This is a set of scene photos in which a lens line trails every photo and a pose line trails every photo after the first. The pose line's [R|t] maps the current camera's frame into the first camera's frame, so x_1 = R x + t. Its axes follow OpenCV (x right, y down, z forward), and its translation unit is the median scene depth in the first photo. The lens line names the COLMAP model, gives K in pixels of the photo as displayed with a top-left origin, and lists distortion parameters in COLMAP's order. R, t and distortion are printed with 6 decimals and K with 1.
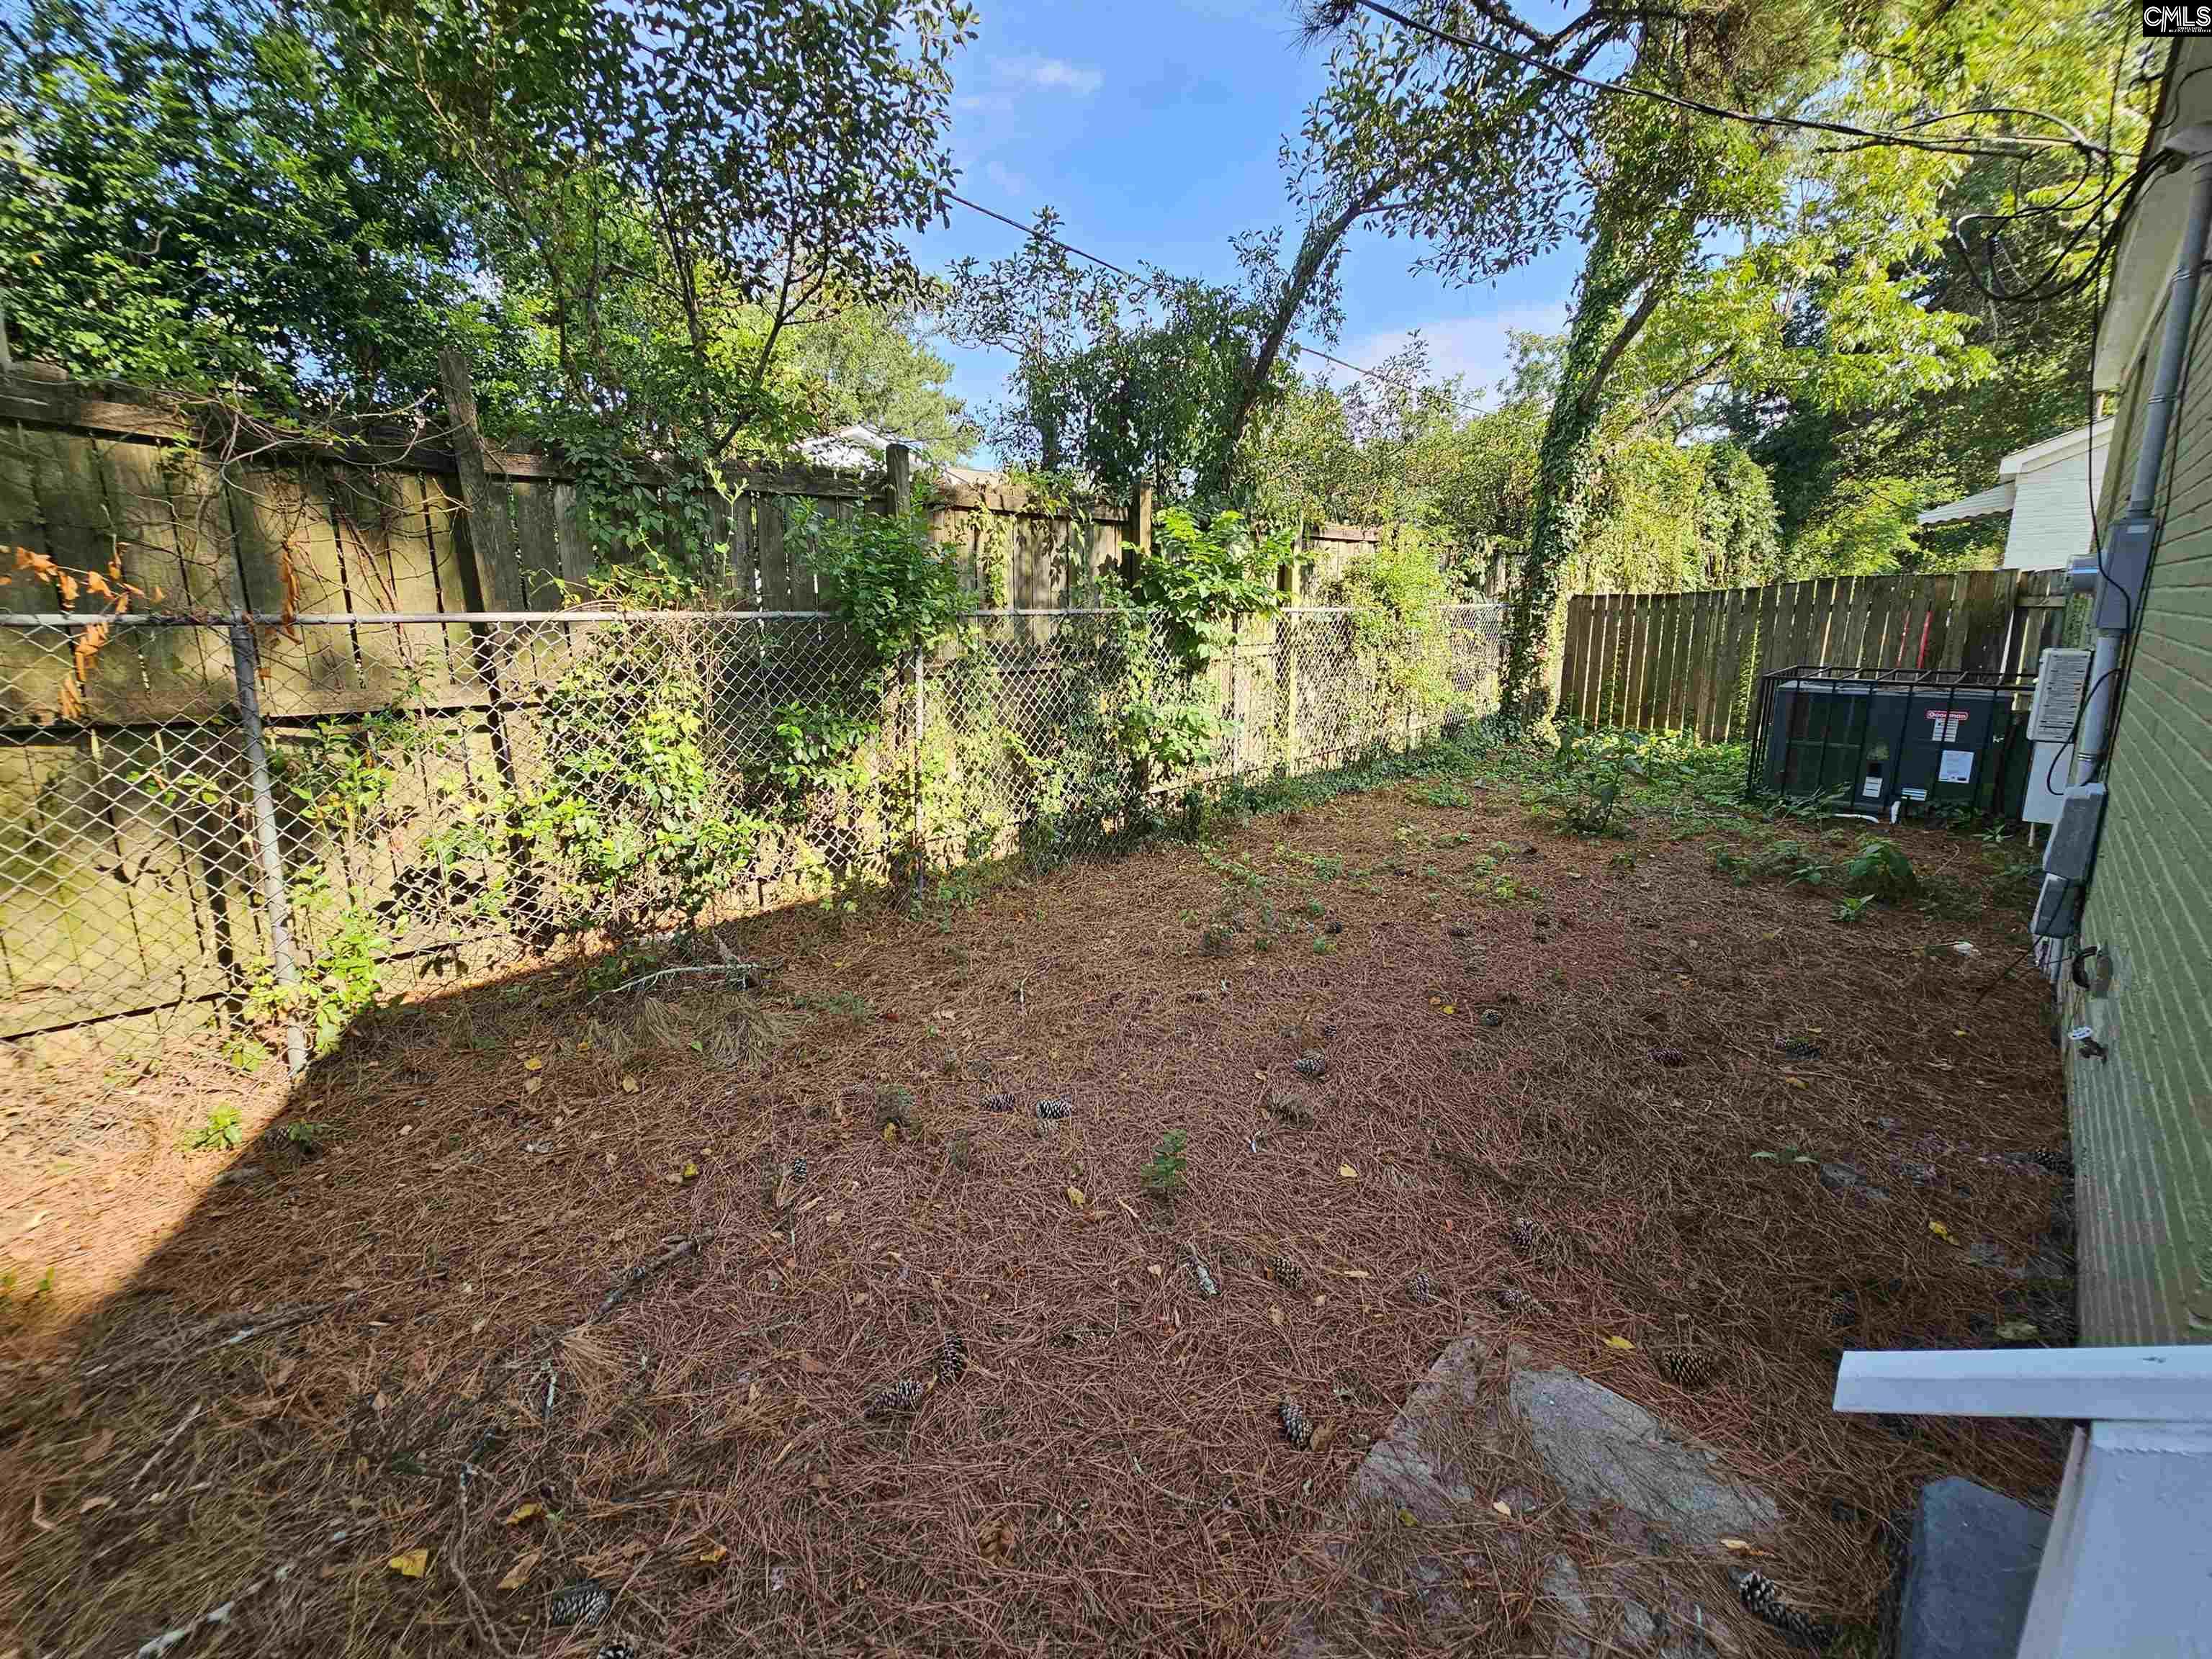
lens RADIAL K [[903.2, 0, 1104.4], [0, 903.2, 819.1], [0, 0, 1]] dist [0.001459, 0.000220]
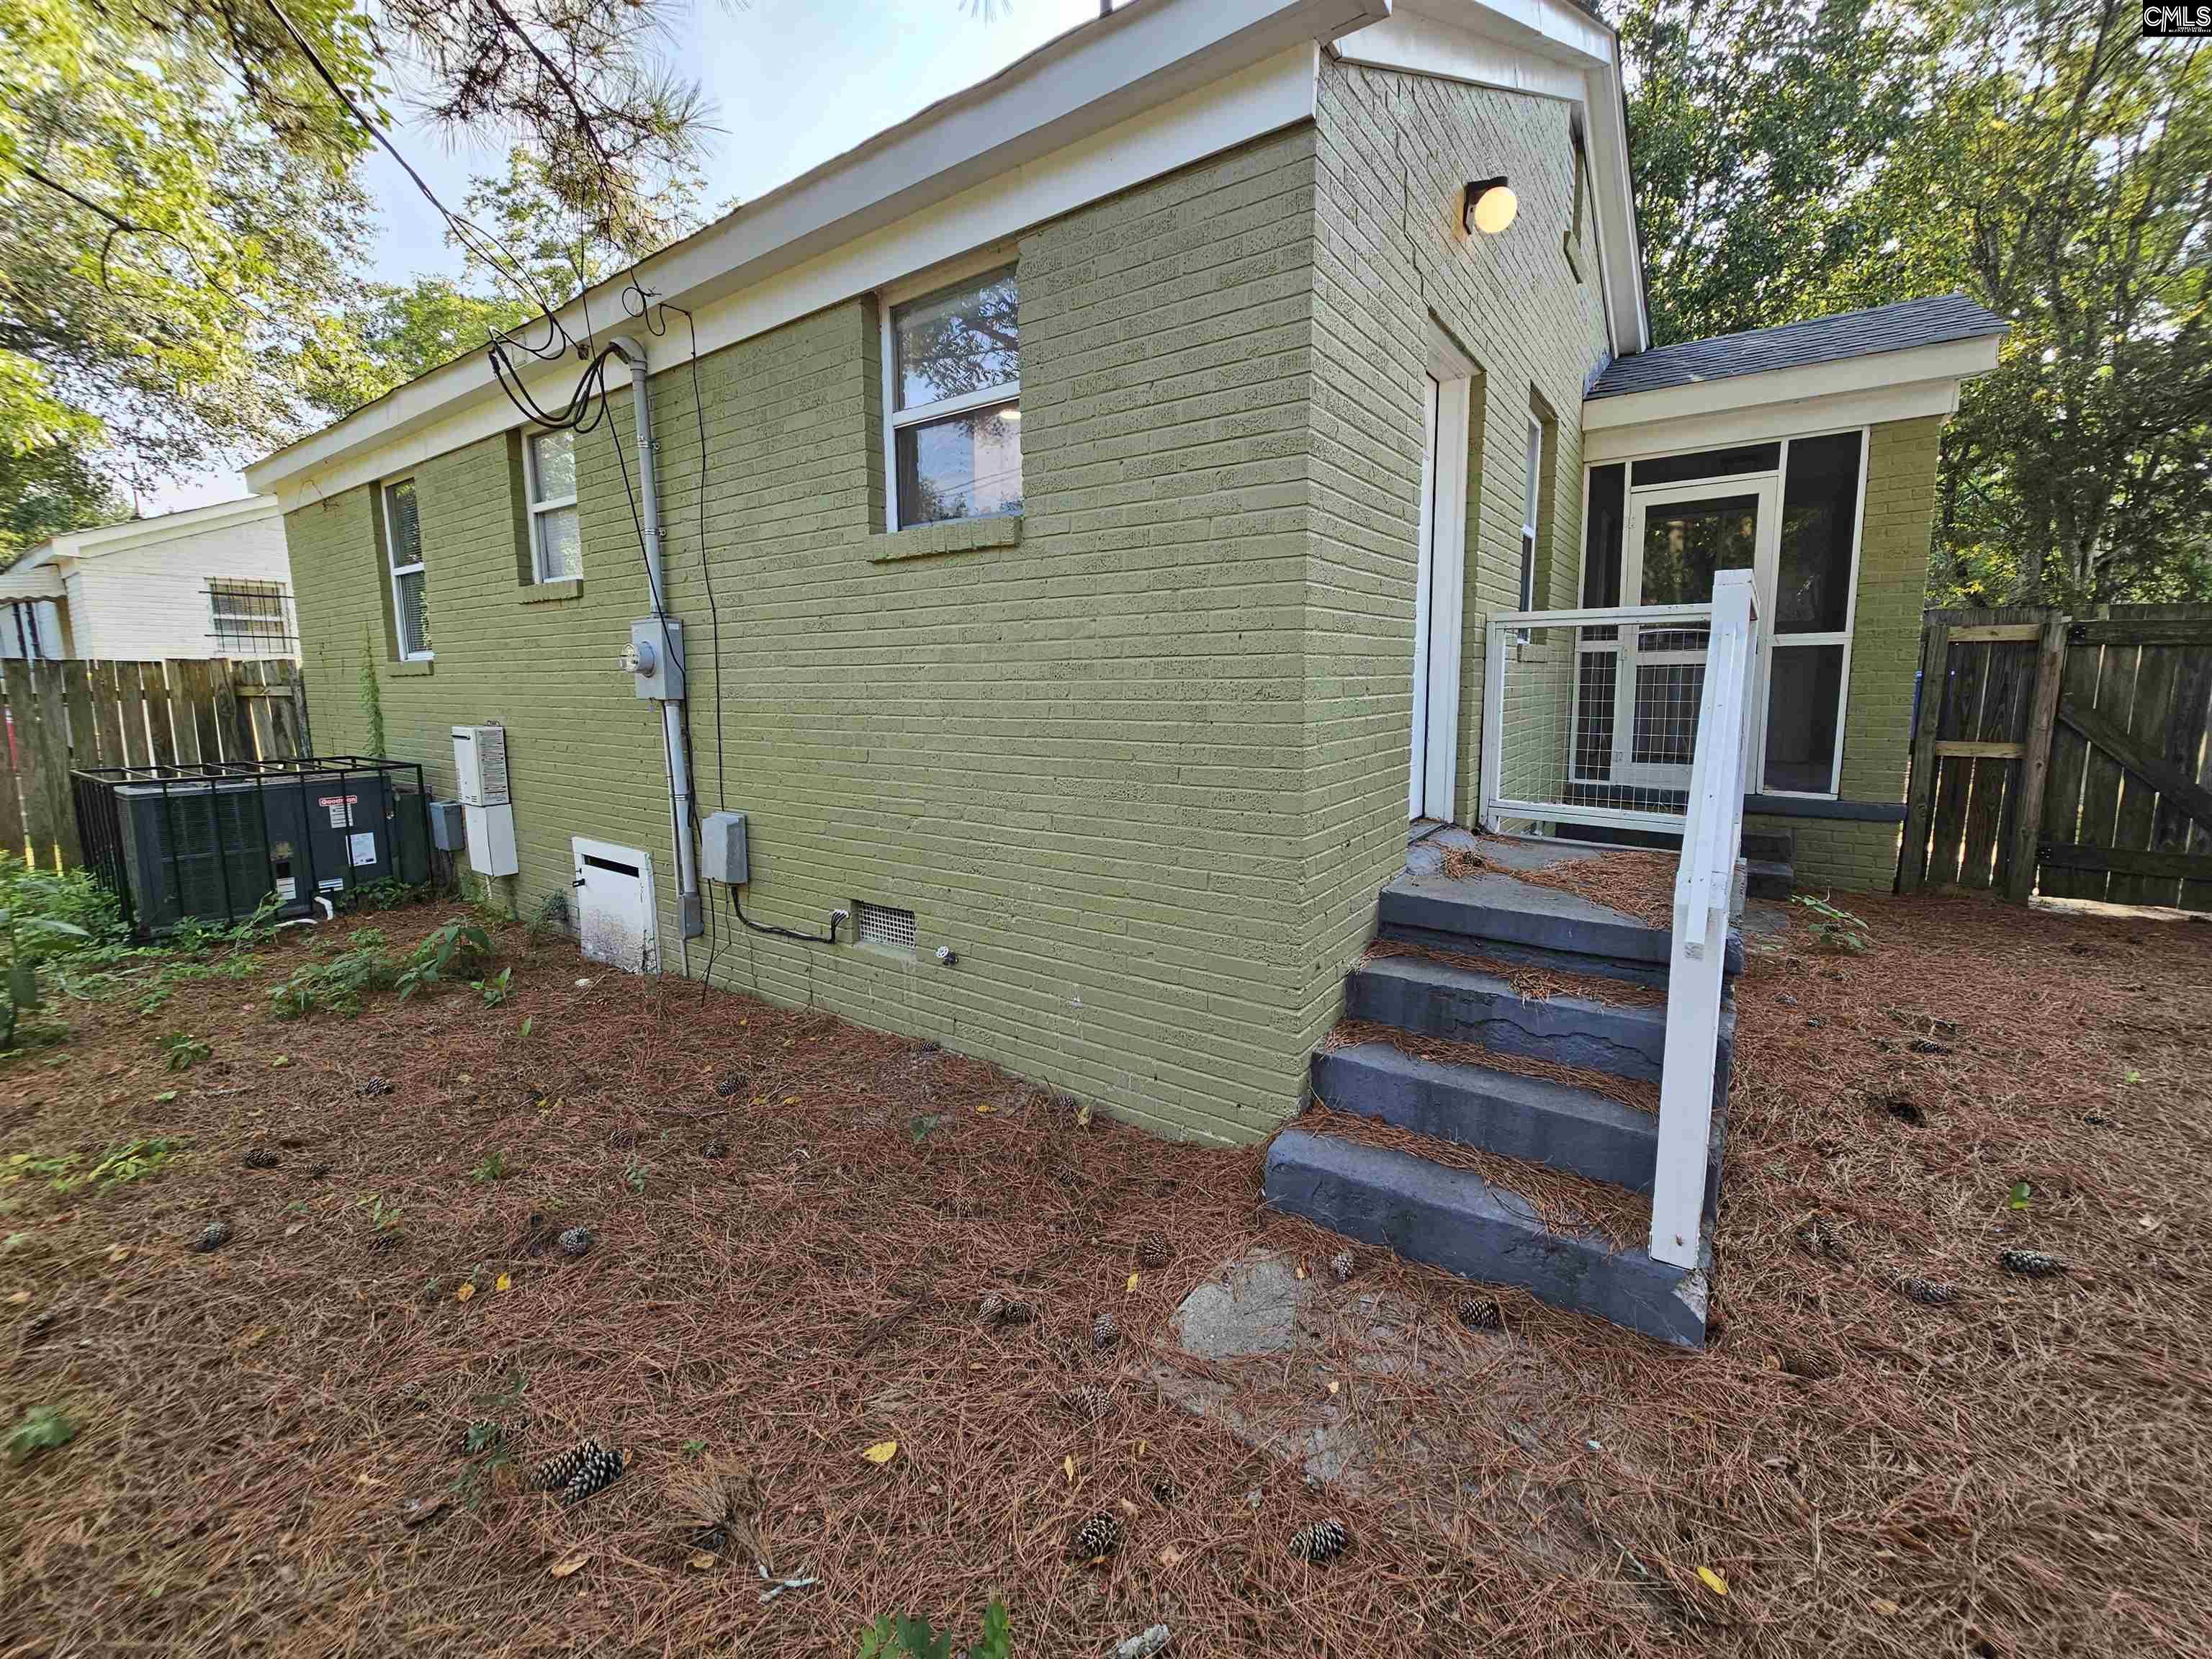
lens RADIAL K [[903.2, 0, 1096.4], [0, 903.2, 810.8], [0, 0, 1]] dist [0.001459, 0.000220]
pose [[-0.163436, -0.123714, 0.978766, -0.619477], [0.236533, 0.958256, 0.160618, -0.257566], [-0.957779, 0.257762, -0.127351, 1.302155]]
